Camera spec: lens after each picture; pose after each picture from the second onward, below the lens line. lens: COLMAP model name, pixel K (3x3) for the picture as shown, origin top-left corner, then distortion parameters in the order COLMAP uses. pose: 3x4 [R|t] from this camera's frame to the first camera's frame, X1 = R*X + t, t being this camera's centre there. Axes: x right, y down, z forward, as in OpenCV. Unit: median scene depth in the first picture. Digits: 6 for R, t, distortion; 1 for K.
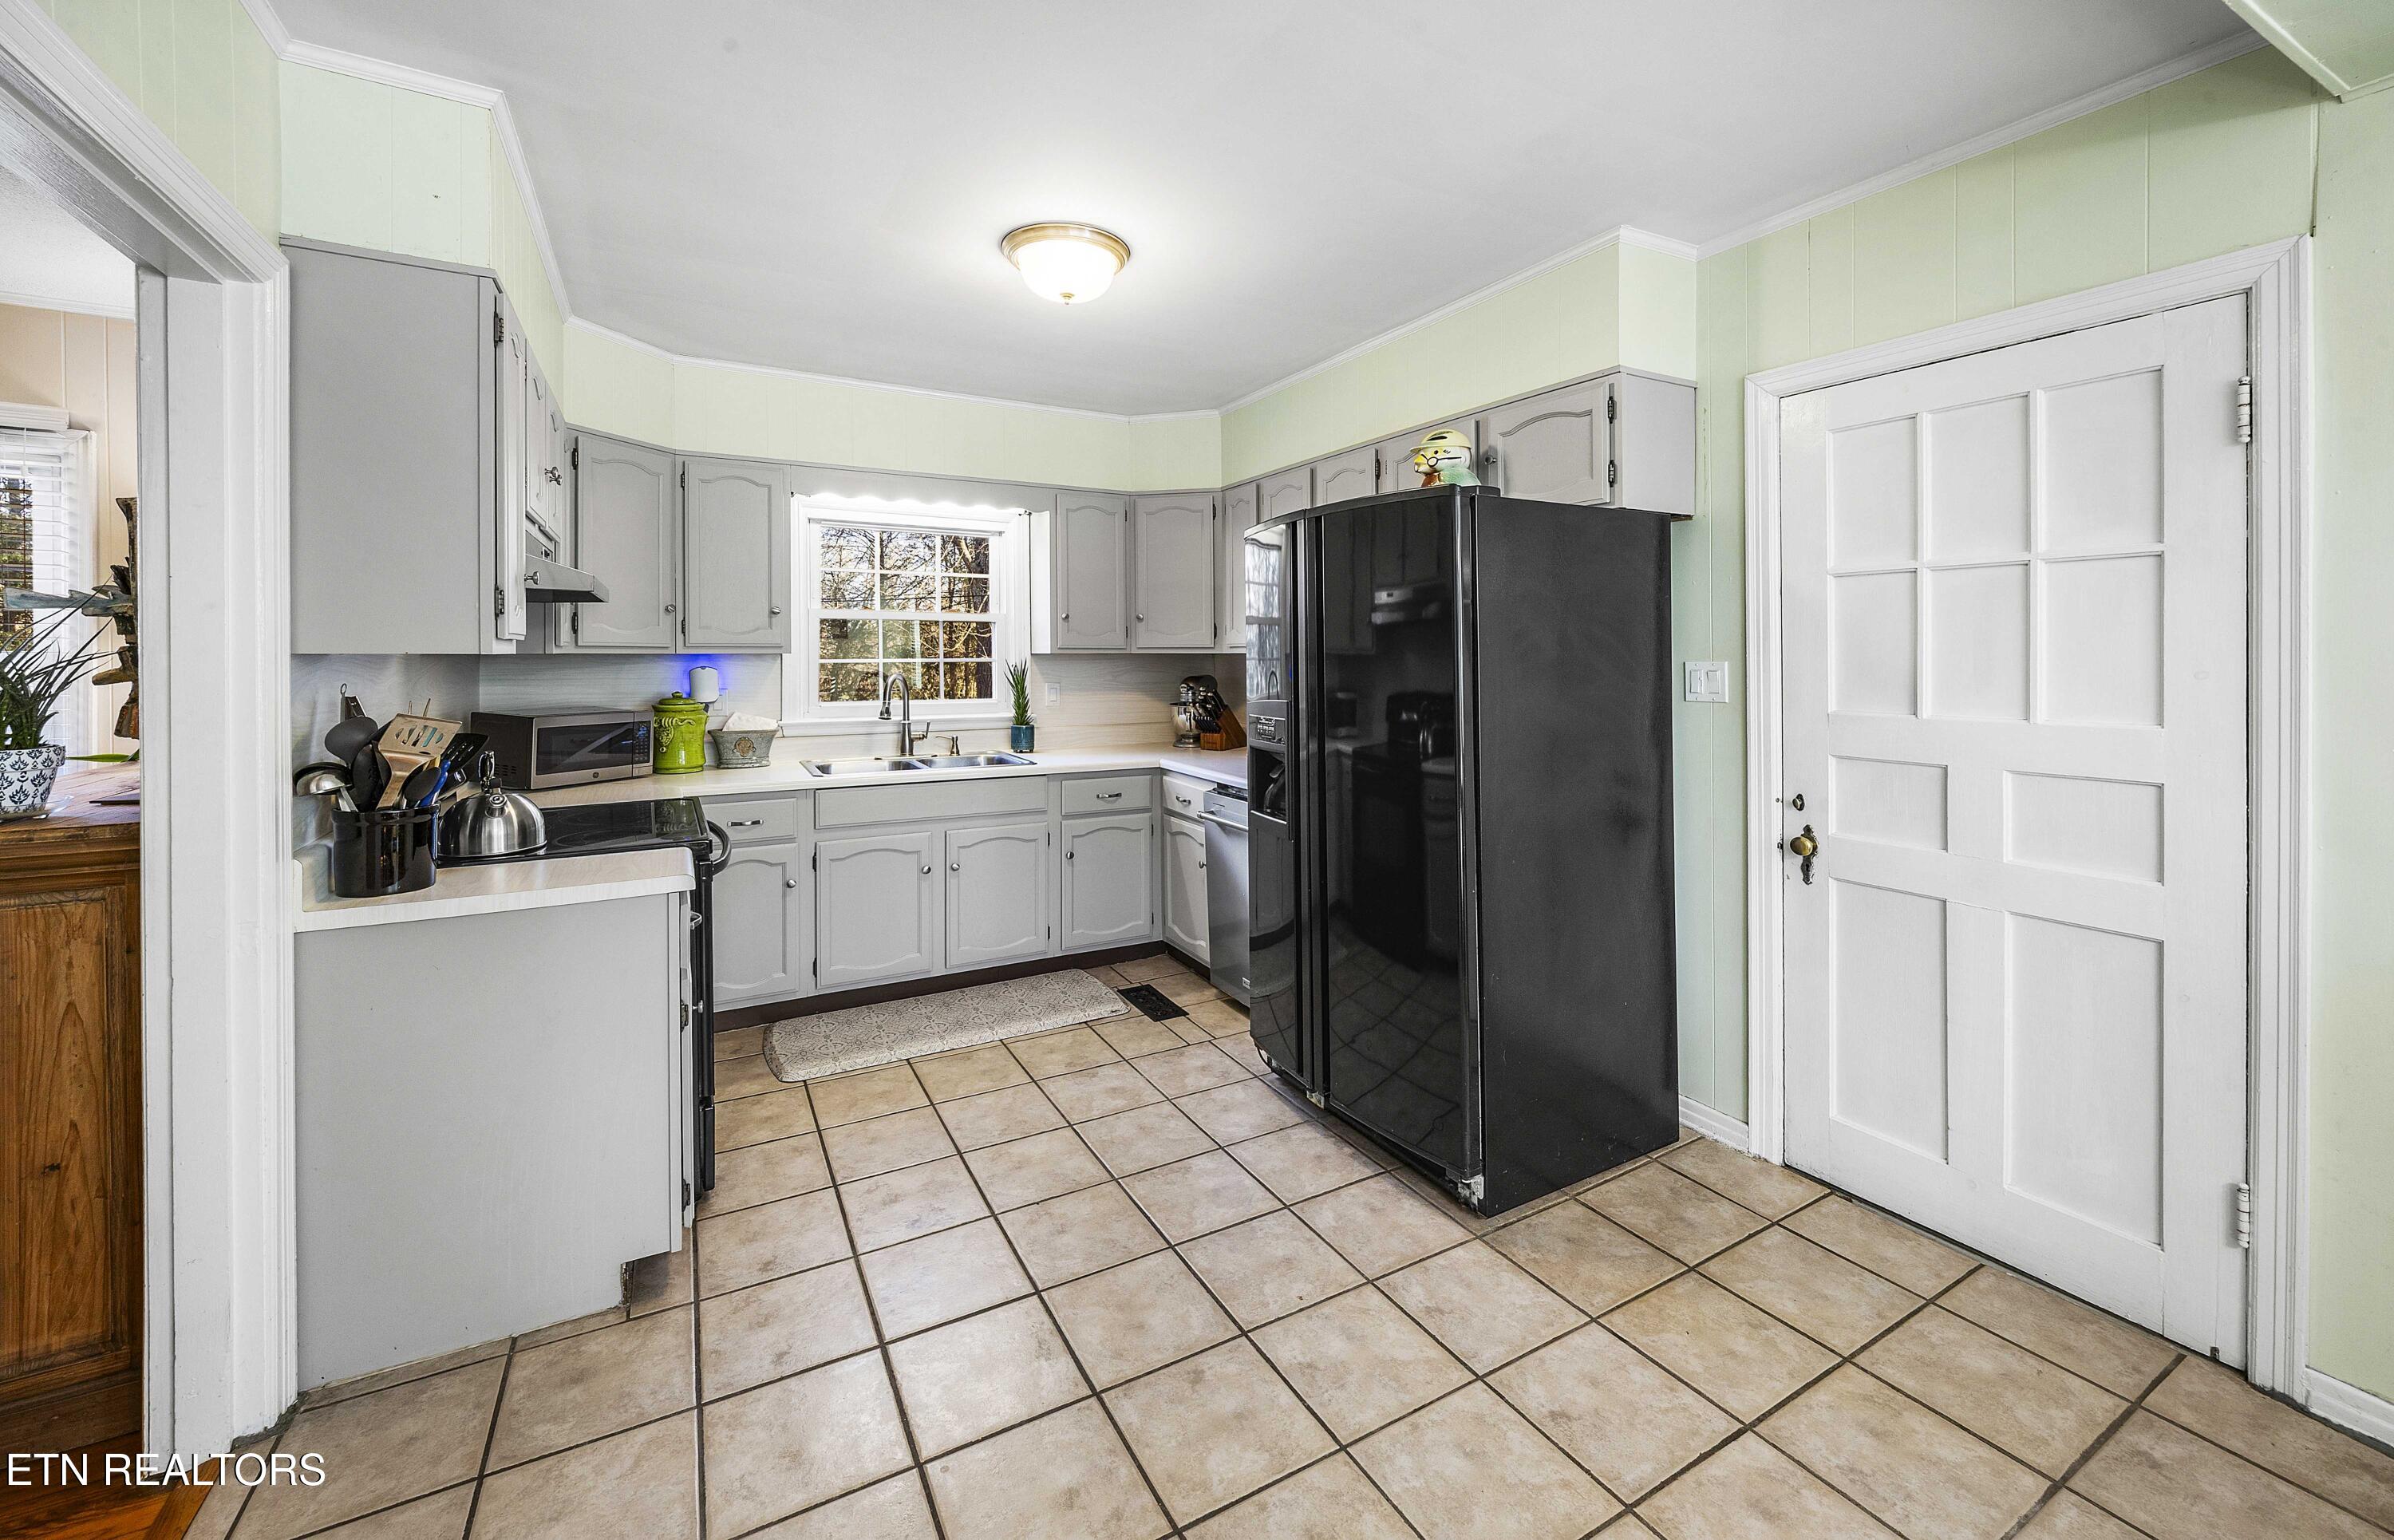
lens RADIAL K [[938.7, 0, 1188.4], [0, 938.7, 666.3], [0, 0, 1]] dist [-0.000135, -0.000015]
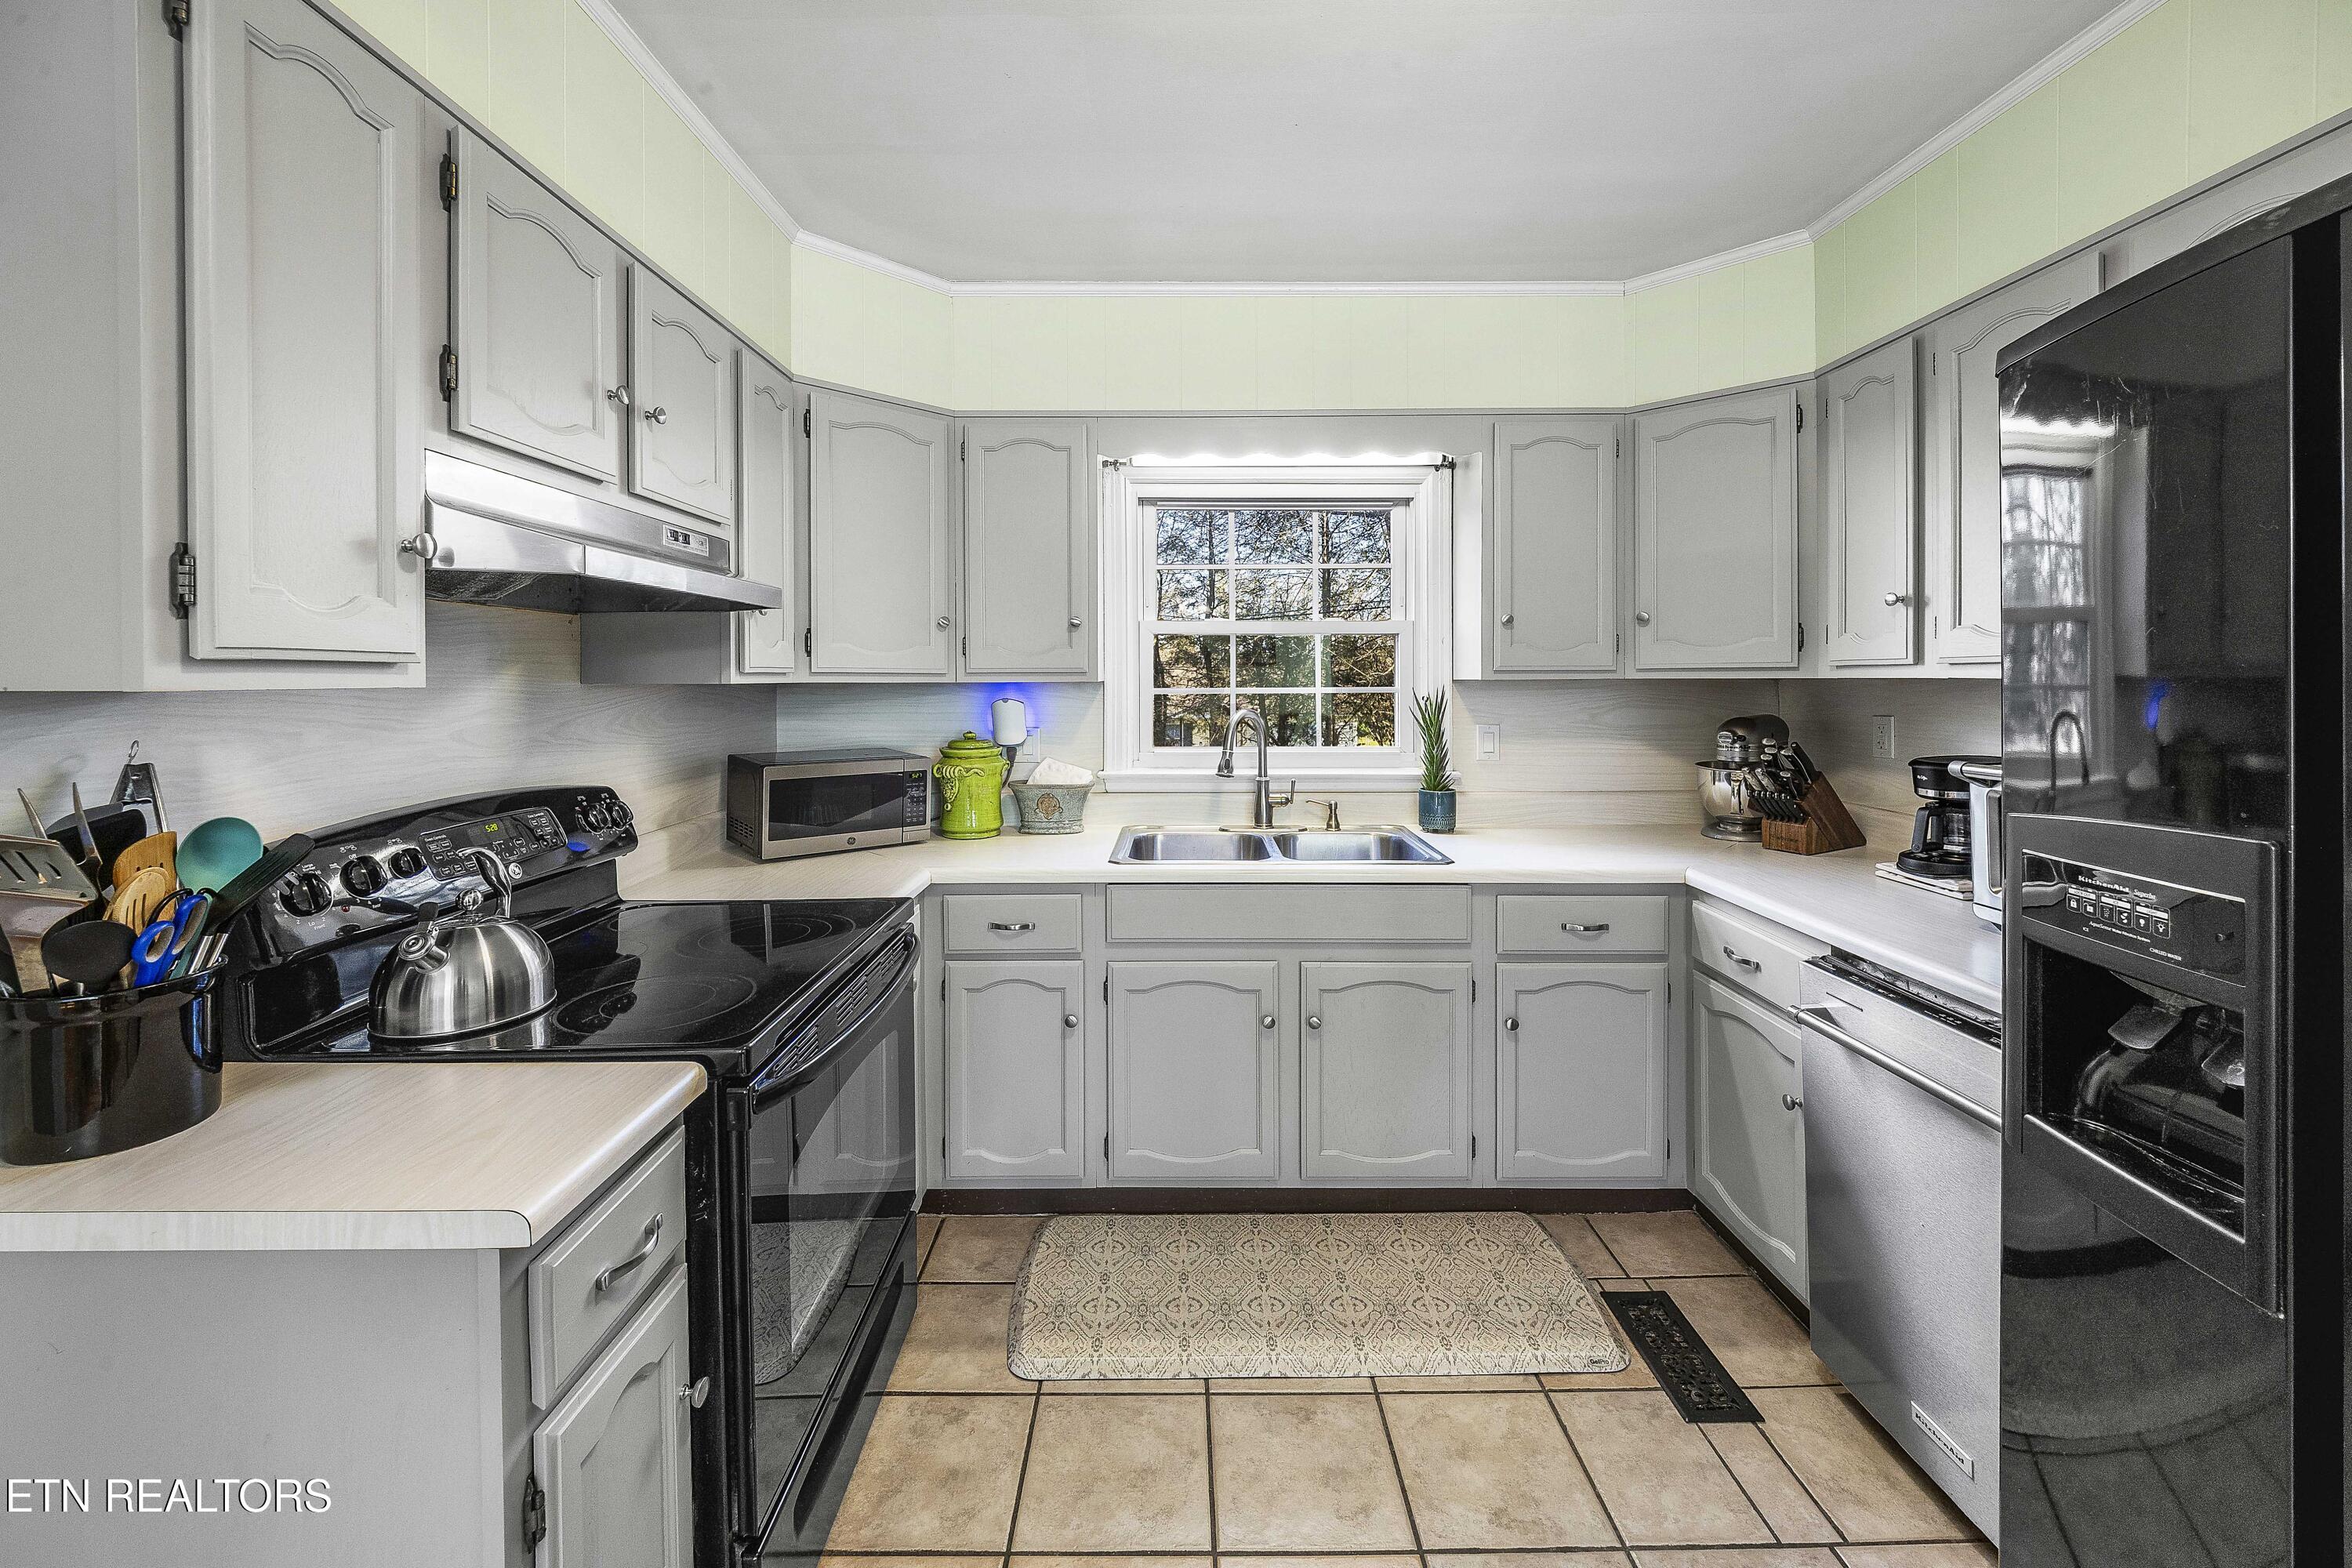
lens RADIAL K [[878.8, 0, 1171.8], [0, 878.8, 696.5], [0, 0, 1]] dist [0.014962, -0.014730]
pose [[0.872524, 0.005718, -0.488538, -0.043684], [-0.001987, 0.999965, 0.008157, -0.007370], [0.488568, -0.006147, 0.872504, 0.420290]]
